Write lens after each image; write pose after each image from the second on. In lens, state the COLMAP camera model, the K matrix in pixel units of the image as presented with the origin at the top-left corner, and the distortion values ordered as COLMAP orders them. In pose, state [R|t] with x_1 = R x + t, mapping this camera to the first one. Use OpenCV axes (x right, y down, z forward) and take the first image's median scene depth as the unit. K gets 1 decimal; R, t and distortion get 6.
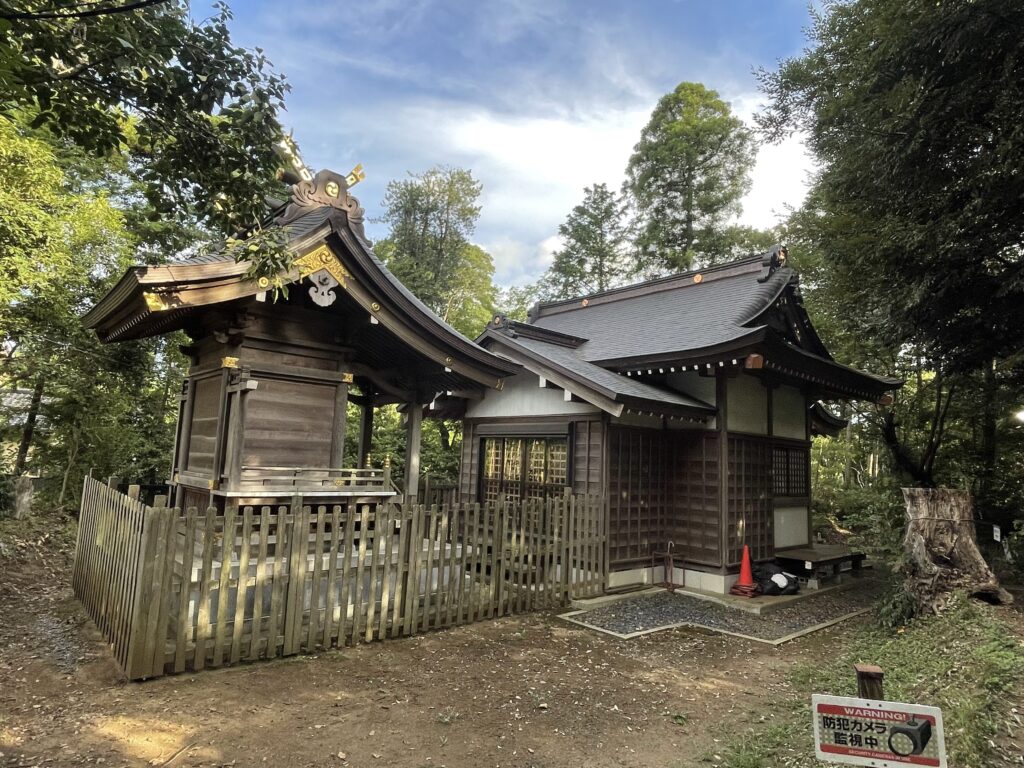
lens RADIAL K [[605.5, 0, 507.4], [0, 605.5, 379.6], [0, 0, 1]] dist [0.007127, 0.000026]
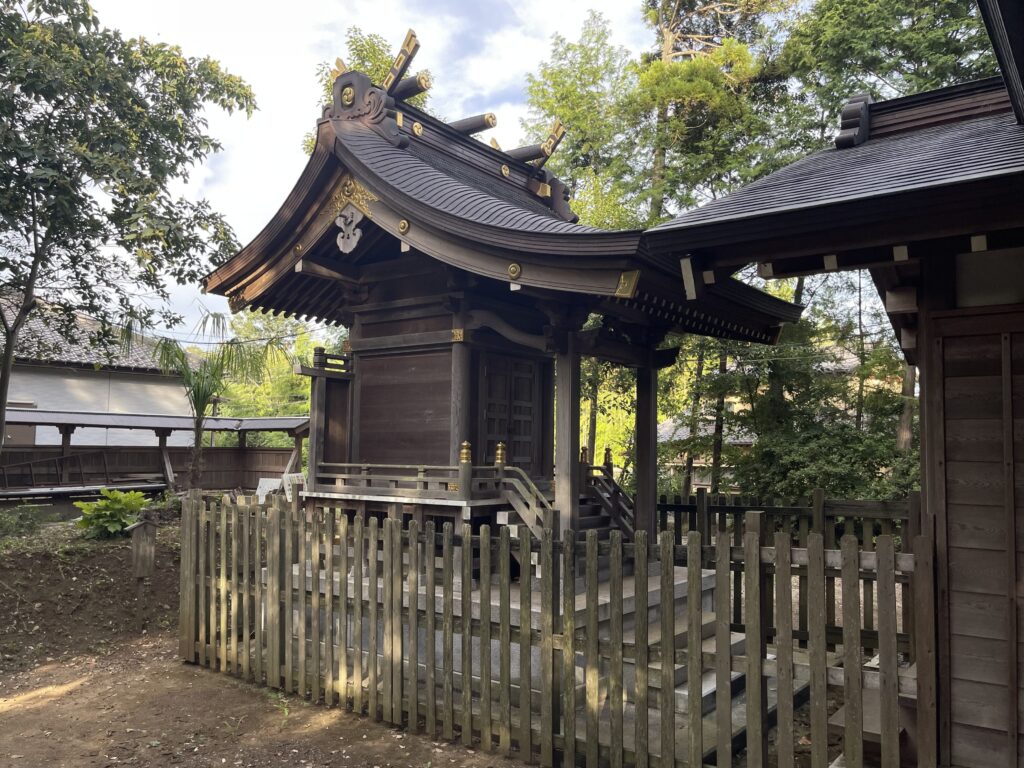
lens RADIAL K [[821.5, 0, 513.4], [0, 821.5, 388.8], [0, 0, 1]] dist [0.039864, -0.006287]
pose [[0.204184, -0.115807, -0.972058, 0.668418], [0.122878, 0.988156, -0.091914, 0.155700], [0.971190, -0.100678, 0.215996, 0.881754]]
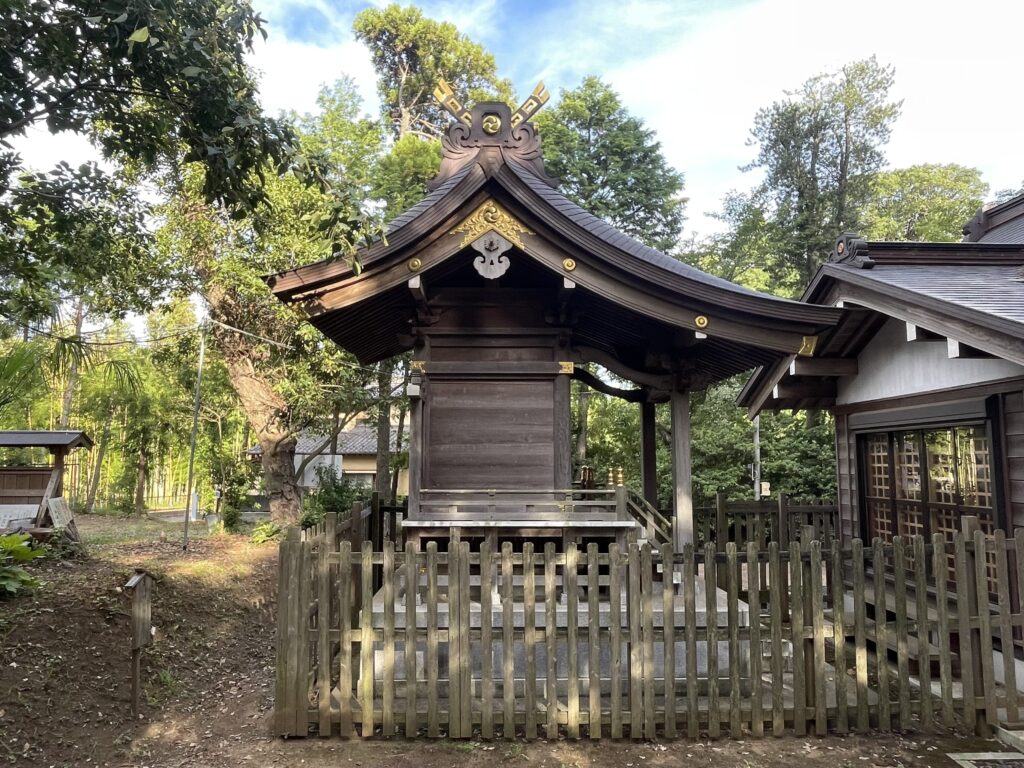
lens RADIAL K [[673.4, 0, 514.2], [0, 673.4, 386.3], [0, 0, 1]] dist [0.000212, -0.003573]
pose [[0.758719, -0.113448, -0.641463, 0.224381], [0.117989, 0.992364, -0.035951, 0.043291], [0.640643, -0.048408, 0.766311, 0.330851]]
